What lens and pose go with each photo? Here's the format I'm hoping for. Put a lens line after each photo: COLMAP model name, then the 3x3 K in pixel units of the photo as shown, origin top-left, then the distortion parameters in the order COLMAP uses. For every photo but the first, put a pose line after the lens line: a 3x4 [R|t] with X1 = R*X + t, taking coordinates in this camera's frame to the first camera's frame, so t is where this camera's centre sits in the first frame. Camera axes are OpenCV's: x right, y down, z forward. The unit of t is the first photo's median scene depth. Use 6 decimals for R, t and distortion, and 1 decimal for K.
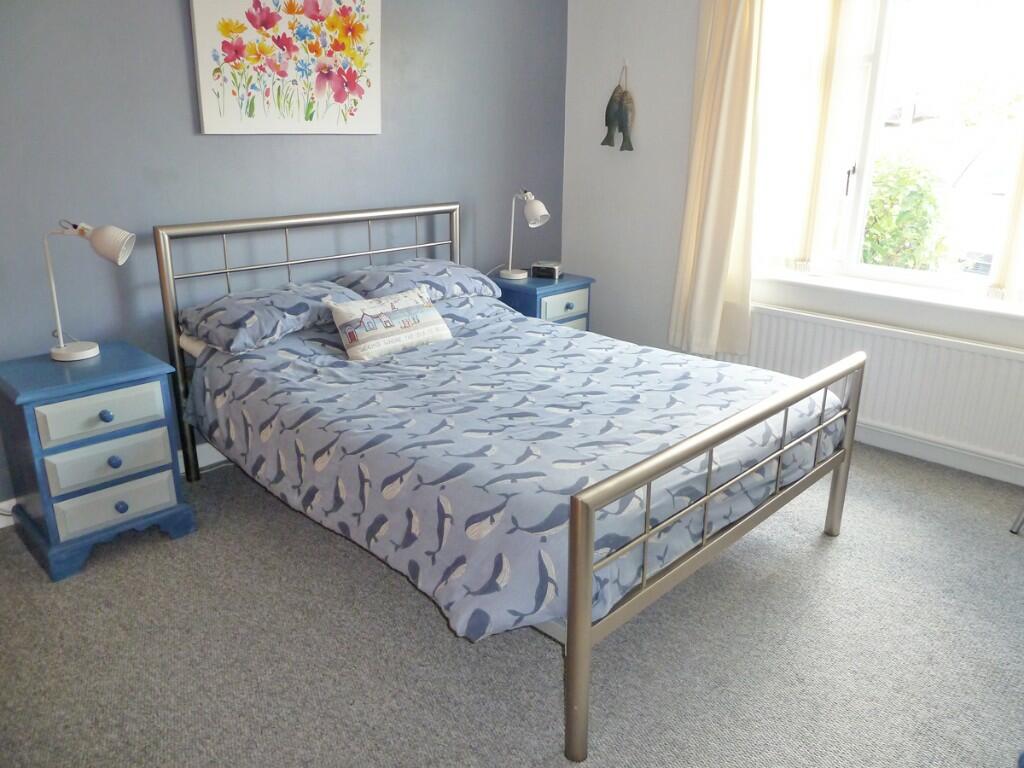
lens RADIAL K [[763.6, 0, 518.4], [0, 763.6, 372.4], [0, 0, 1]] dist [-0.029846, -0.002408]
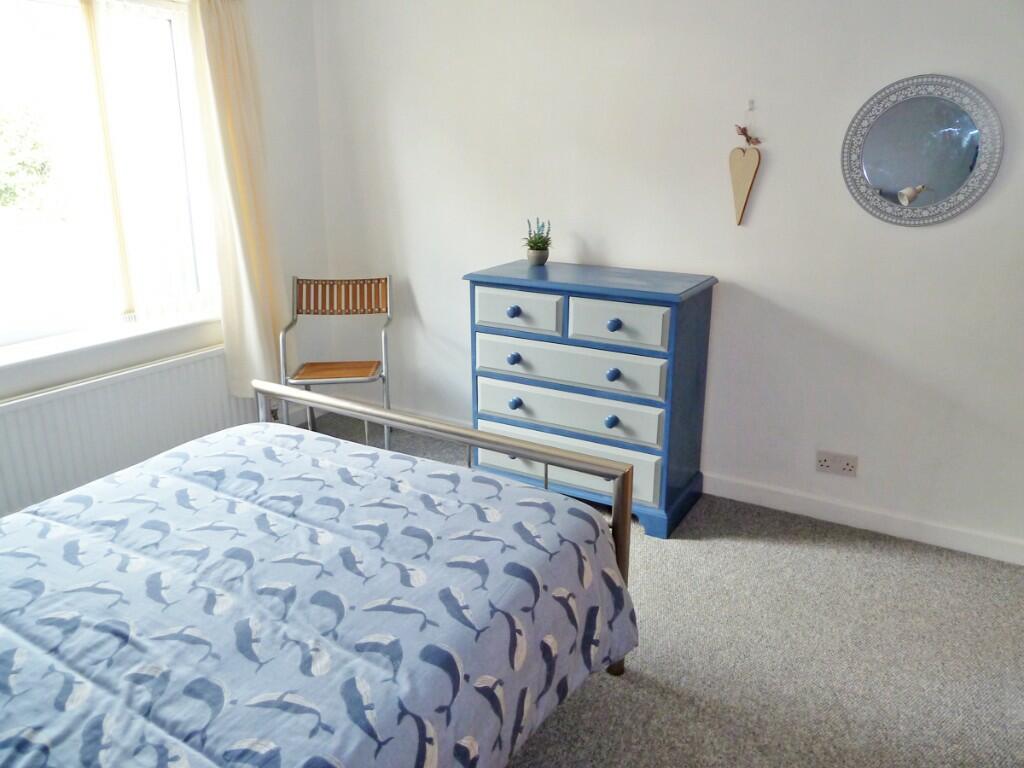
lens RADIAL K [[763.6, 0, 518.4], [0, 763.6, 372.4], [0, 0, 1]] dist [-0.029846, -0.002408]
pose [[-0.233558, -0.286057, 0.929313, -0.704751], [0.292159, 0.890937, 0.347671, -0.331273], [-0.927412, 0.352709, -0.124511, 0.850309]]
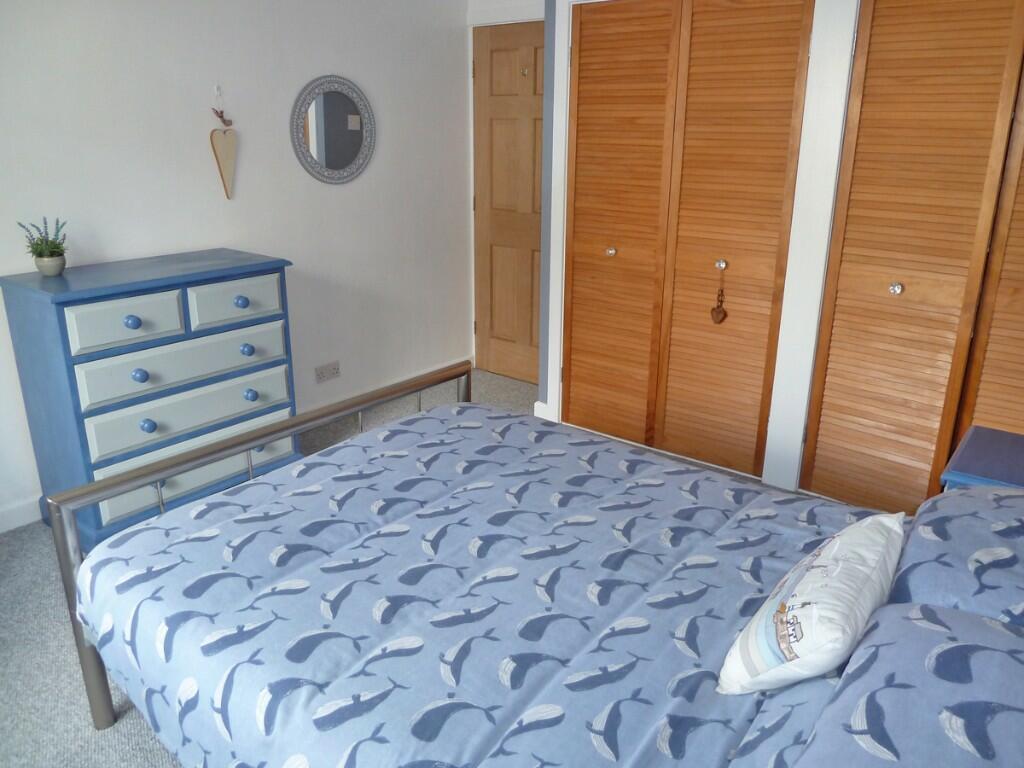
lens RADIAL K [[763.6, 0, 518.4], [0, 763.6, 372.4], [0, 0, 1]] dist [-0.029846, -0.002408]
pose [[-0.993990, 0.013021, -0.108695, 0.103217], [-0.052895, 0.812179, 0.581006, -0.596480], [0.095845, 0.583263, -0.806609, 1.670113]]
